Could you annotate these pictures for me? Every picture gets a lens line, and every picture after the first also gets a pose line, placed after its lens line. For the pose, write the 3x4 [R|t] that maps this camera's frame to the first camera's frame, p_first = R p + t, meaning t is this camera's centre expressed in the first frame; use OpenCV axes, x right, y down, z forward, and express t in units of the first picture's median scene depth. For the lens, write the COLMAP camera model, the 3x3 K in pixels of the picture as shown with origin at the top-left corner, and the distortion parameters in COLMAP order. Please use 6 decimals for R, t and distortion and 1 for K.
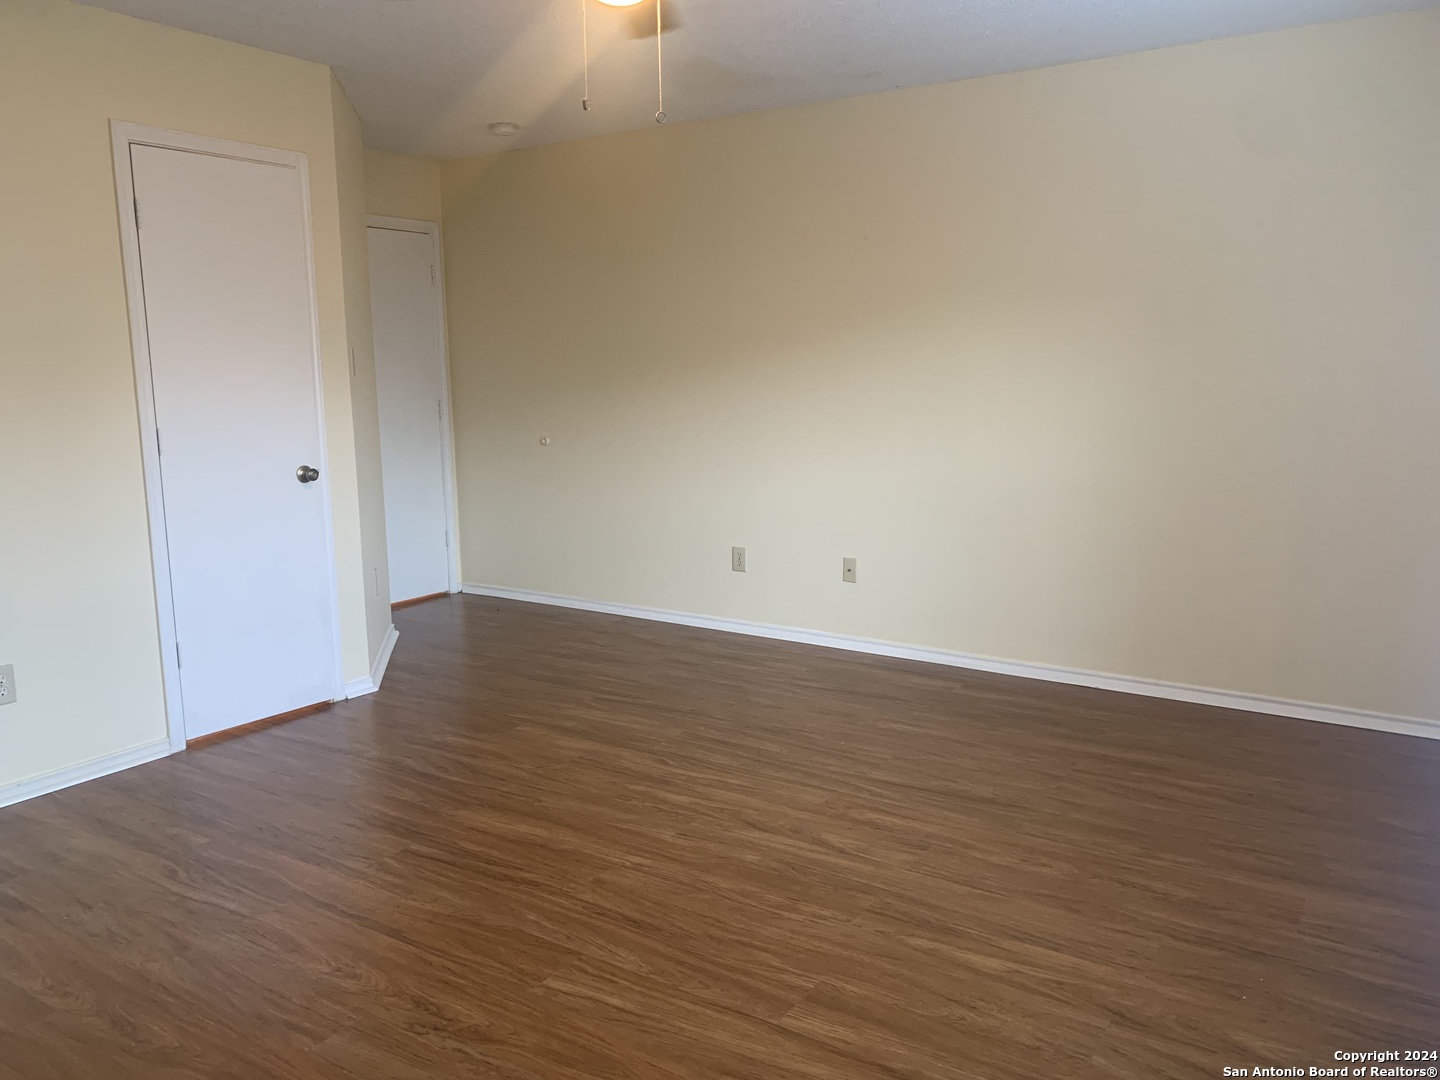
lens RADIAL K [[1105.8, 0, 720.0], [0, 1105.8, 540.0], [0, 0, 1]] dist [0.122519, -0.221508]
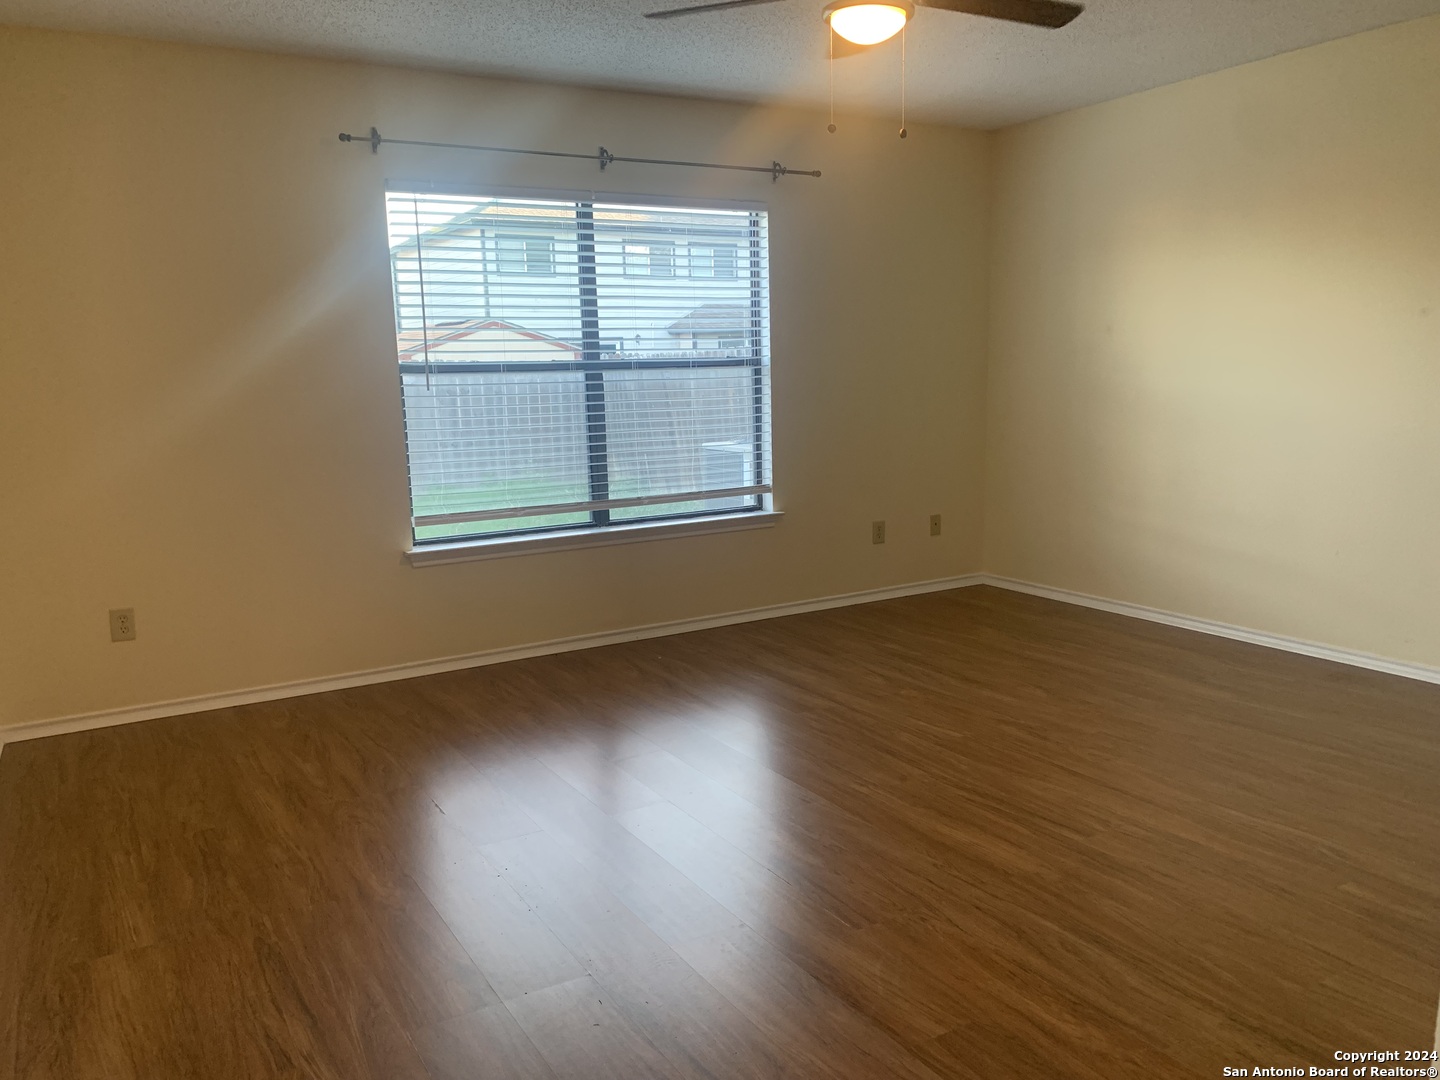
lens RADIAL K [[1105.8, 0, 720.0], [0, 1105.8, 540.0], [0, 0, 1]] dist [0.122519, -0.221508]
pose [[-0.899609, -0.031320, 0.435571, -0.405682], [0.104998, 0.952652, 0.285359, -0.266331], [-0.423885, 0.302446, -0.853726, 1.860747]]
